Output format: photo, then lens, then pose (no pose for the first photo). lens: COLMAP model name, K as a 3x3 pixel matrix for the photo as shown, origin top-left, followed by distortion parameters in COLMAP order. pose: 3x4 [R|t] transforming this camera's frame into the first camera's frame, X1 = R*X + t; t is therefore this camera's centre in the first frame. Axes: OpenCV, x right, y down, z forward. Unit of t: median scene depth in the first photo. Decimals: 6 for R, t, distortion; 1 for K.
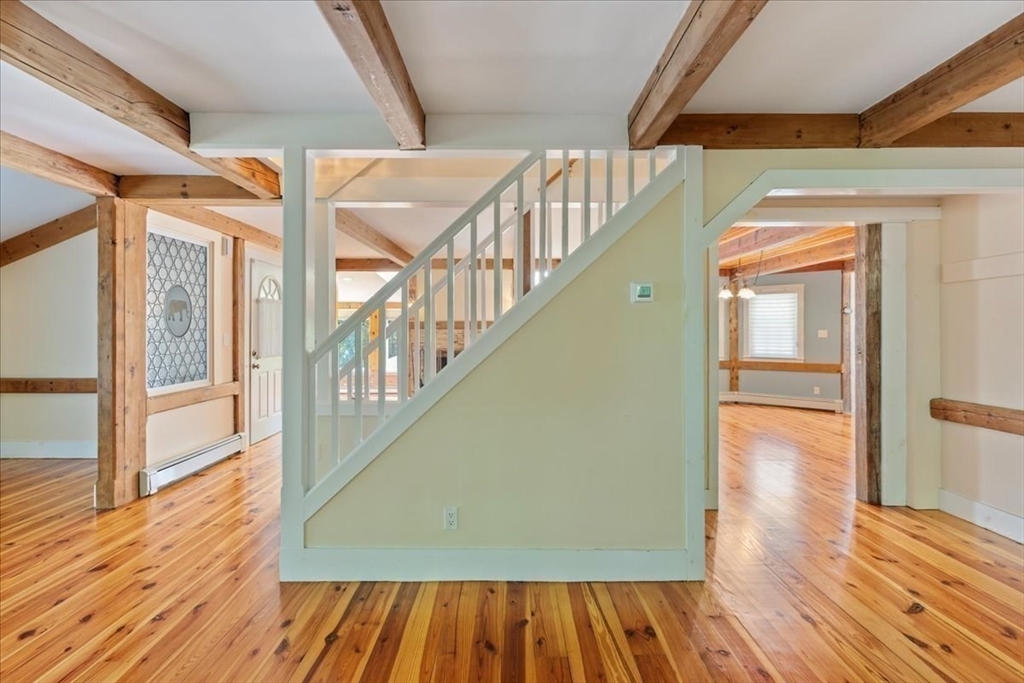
lens RADIAL K [[476.2, 0, 501.7], [0, 476.2, 328.9], [0, 0, 1]] dist [-0.001050, -0.001867]
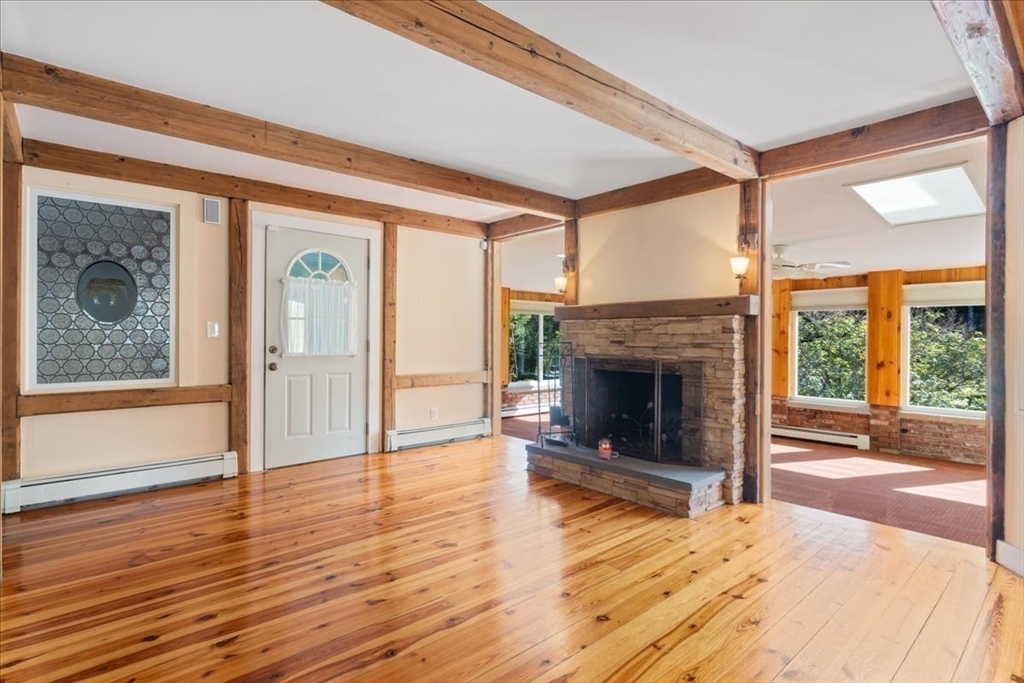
lens RADIAL K [[486.5, 0, 514.6], [0, 486.5, 333.0], [0, 0, 1]] dist [0.001728, -0.001451]
pose [[0.675703, -0.003579, -0.737165, 0.401561], [-0.001207, 0.999982, -0.005961, 0.035213], [0.737173, 0.004918, 0.675686, 1.001632]]
